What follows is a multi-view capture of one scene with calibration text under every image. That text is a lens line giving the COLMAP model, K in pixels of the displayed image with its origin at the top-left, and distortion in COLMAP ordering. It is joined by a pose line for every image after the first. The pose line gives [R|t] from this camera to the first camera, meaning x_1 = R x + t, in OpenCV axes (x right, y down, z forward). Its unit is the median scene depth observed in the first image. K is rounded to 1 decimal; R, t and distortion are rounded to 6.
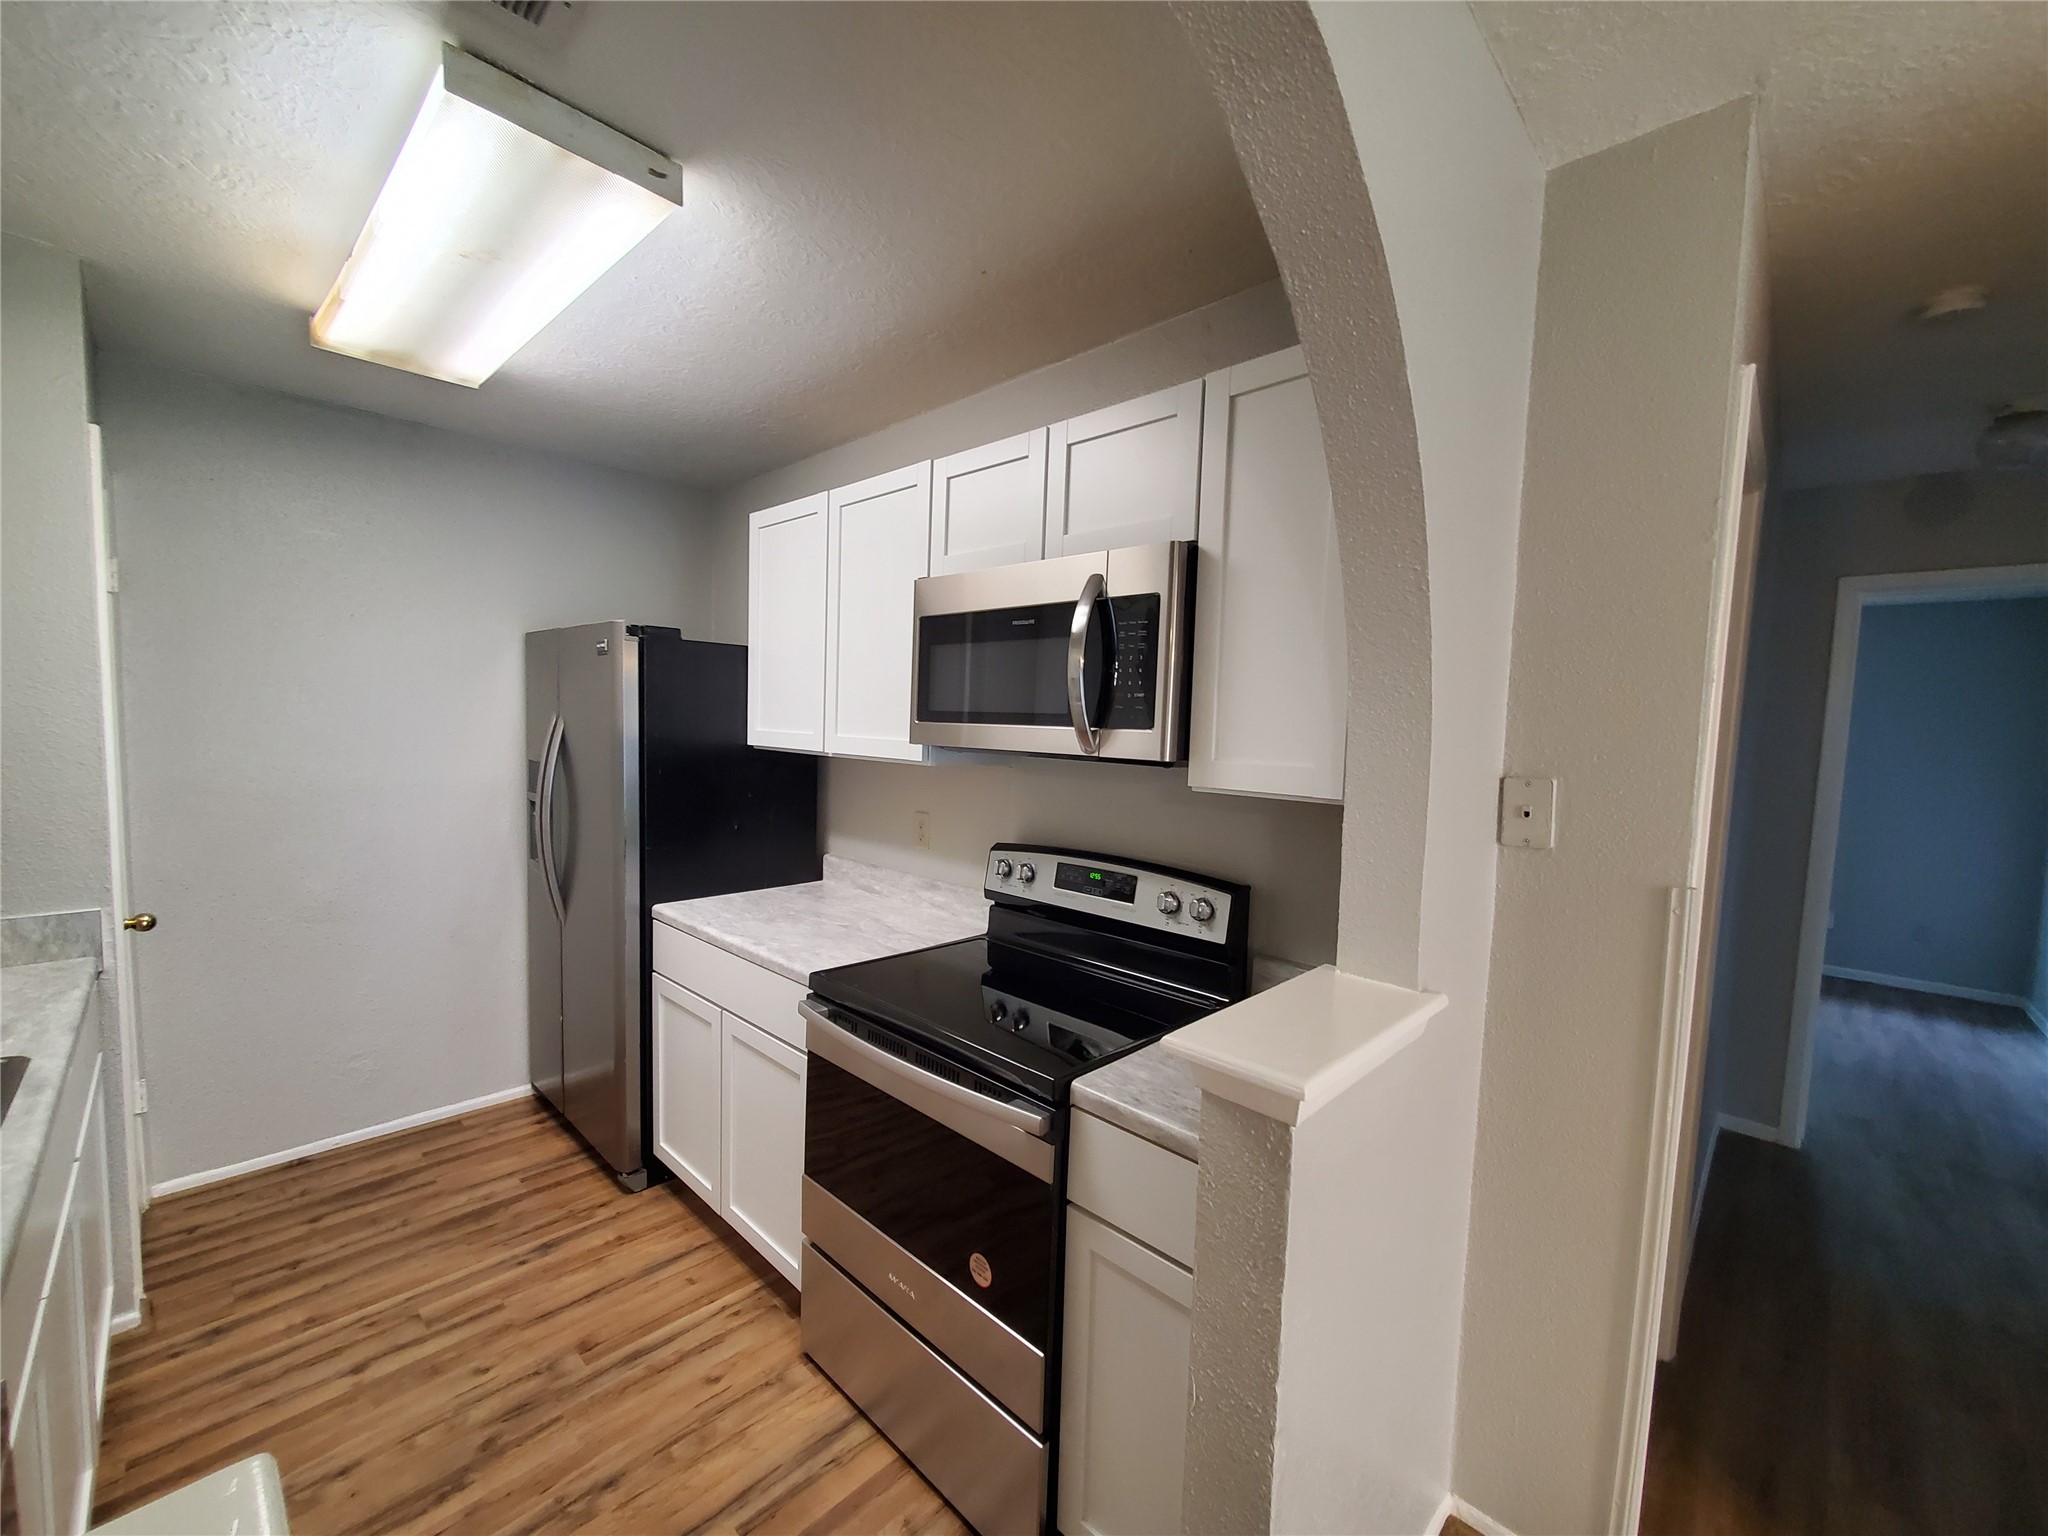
lens RADIAL K [[810.6, 0, 1025.4], [0, 810.6, 779.6], [0, 0, 1]] dist [-0.000051, -0.000318]
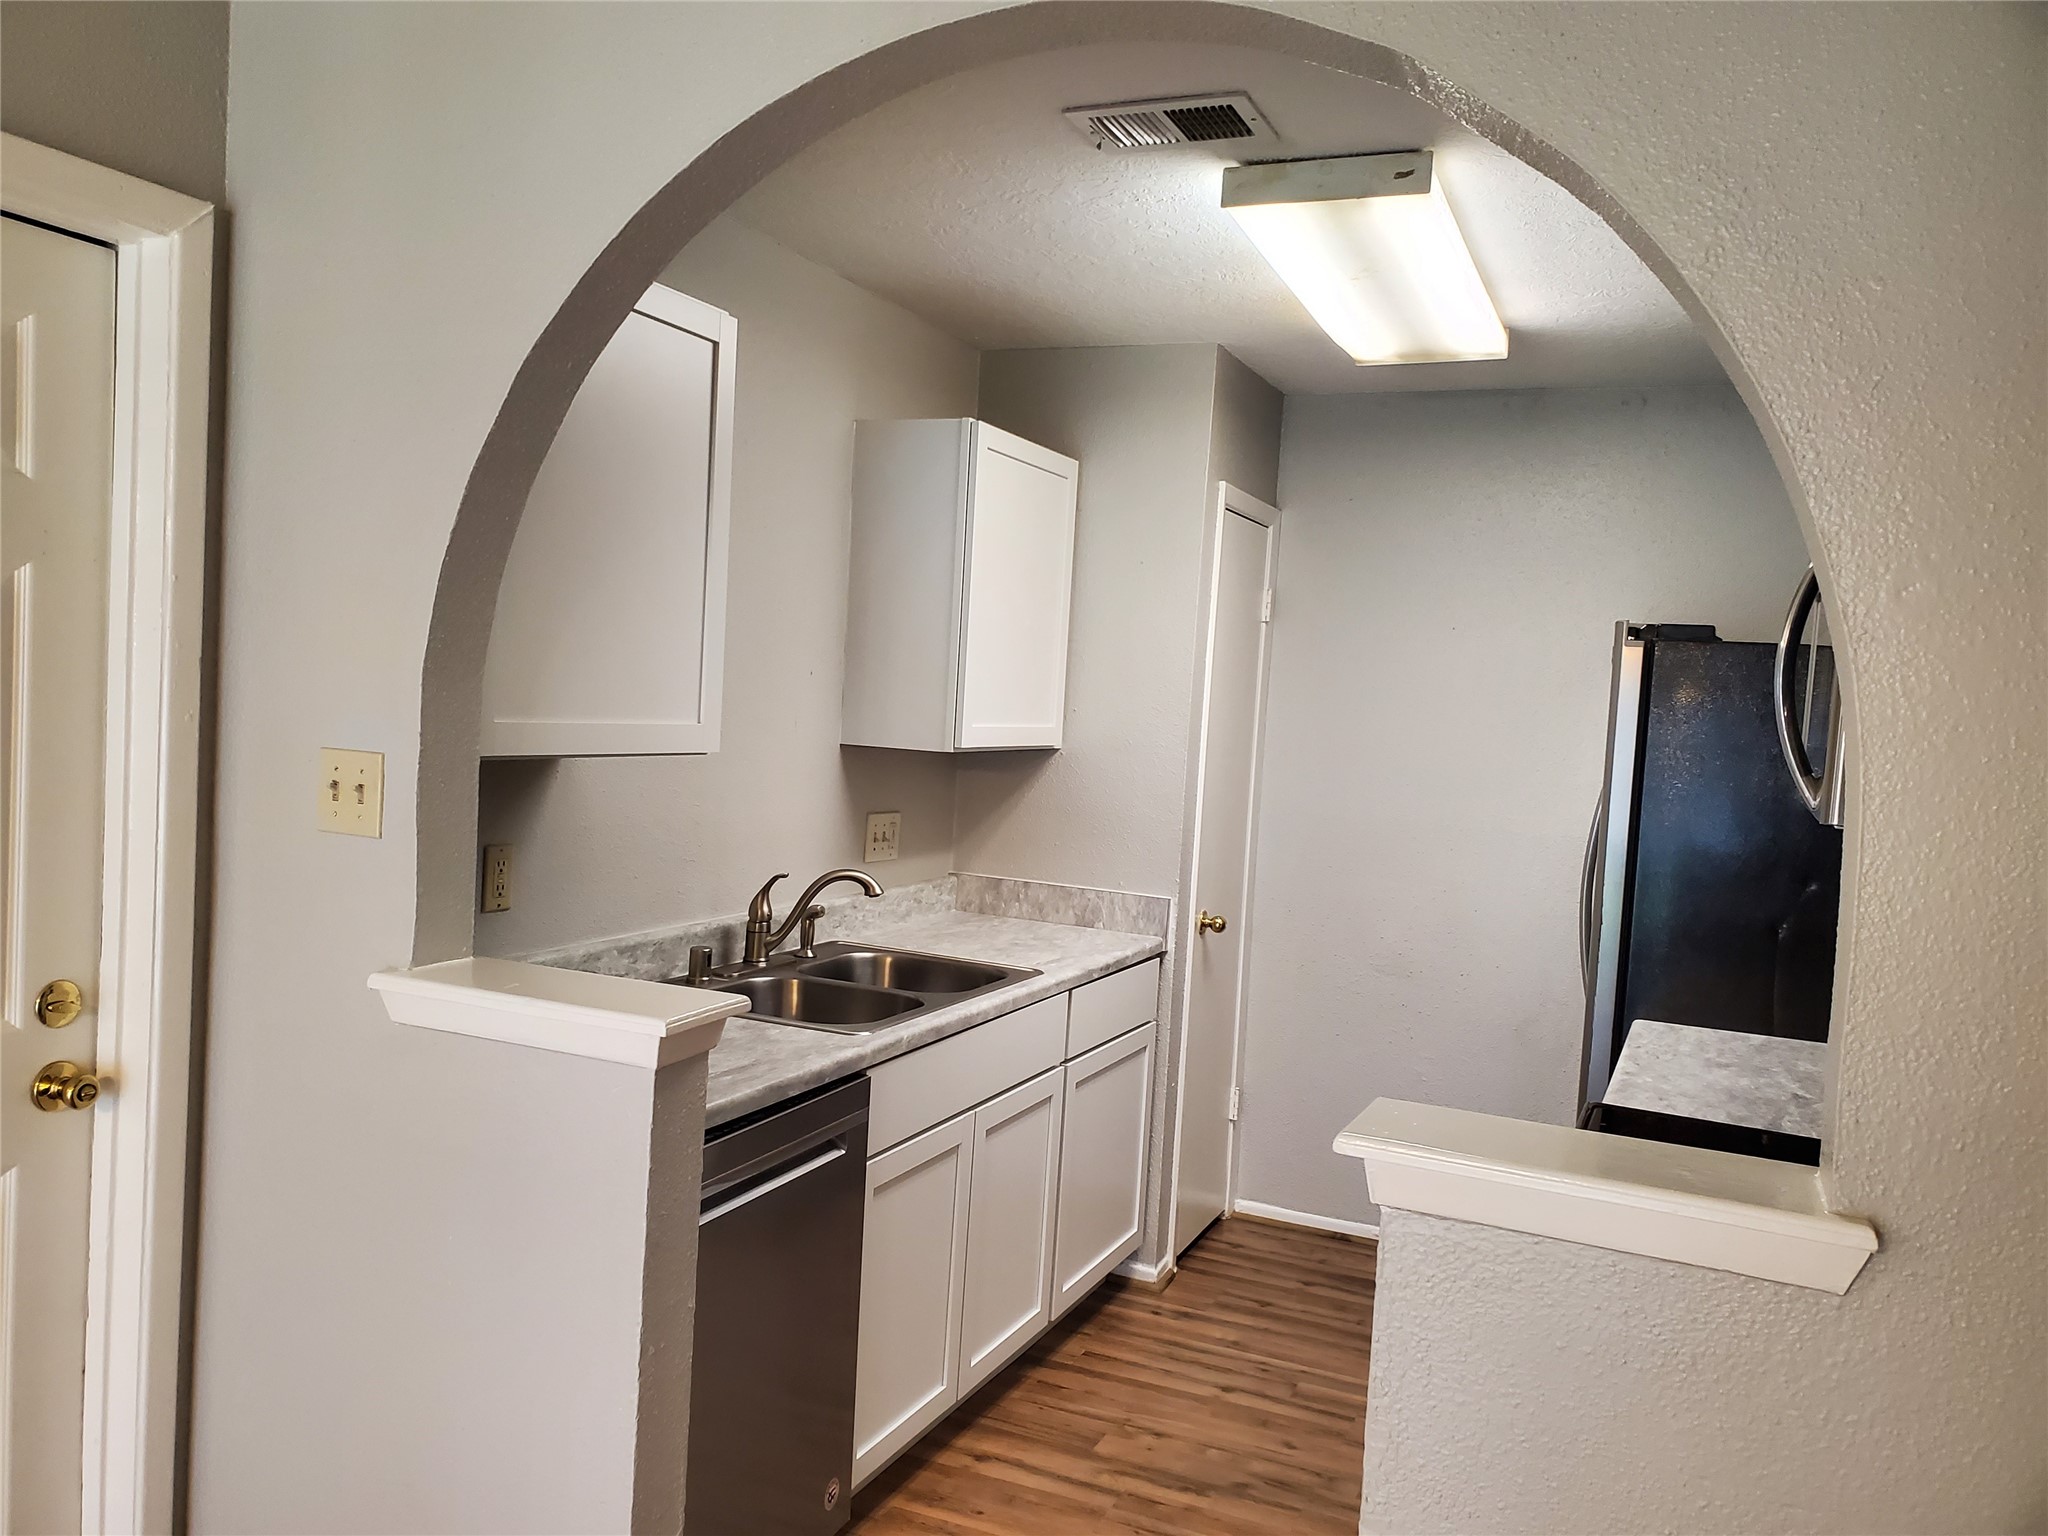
lens RADIAL K [[1594.5, 0, 1001.5], [0, 1594.5, 760.8], [0, 0, 1]] dist [0.164620, -0.463968]
pose [[0.326731, 0.033262, -0.944532, 0.811755], [-0.120574, 0.992681, -0.006751, 0.009617], [0.937395, 0.116092, 0.328350, 0.001986]]
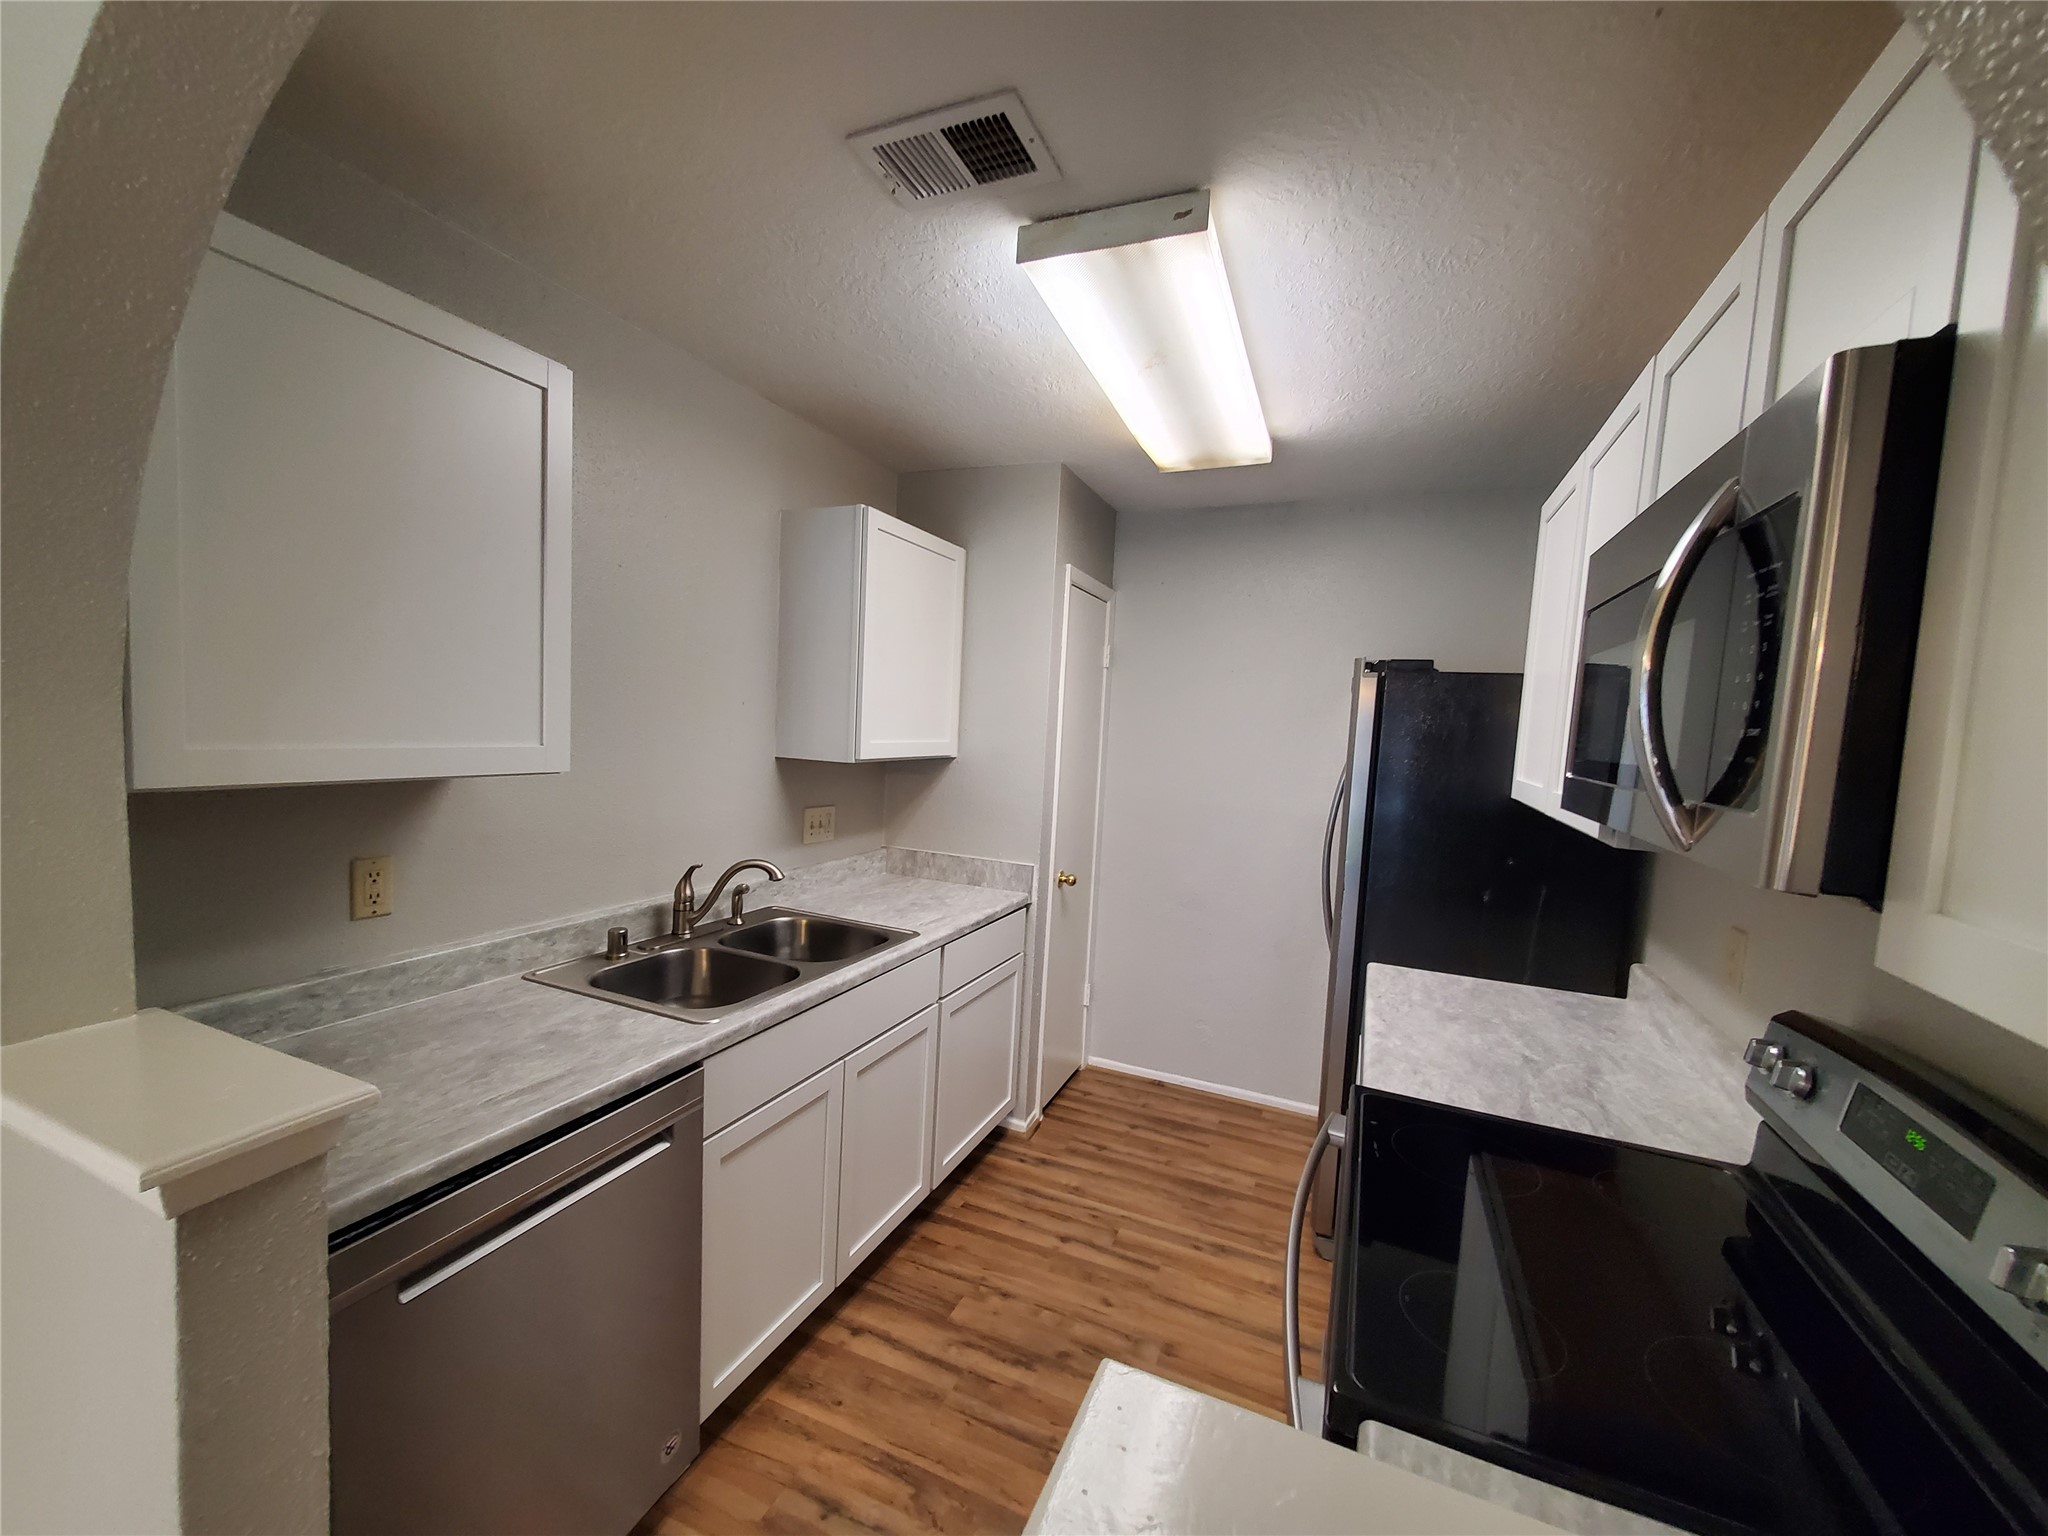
lens RADIAL K [[810.6, 0, 1025.4], [0, 810.6, 779.6], [0, 0, 1]] dist [-0.000051, -0.000318]
pose [[0.347226, 0.057047, -0.936045, 0.305238], [-0.110439, 0.993690, 0.019592, -0.031734], [0.931256, 0.096573, 0.351336, 0.352174]]
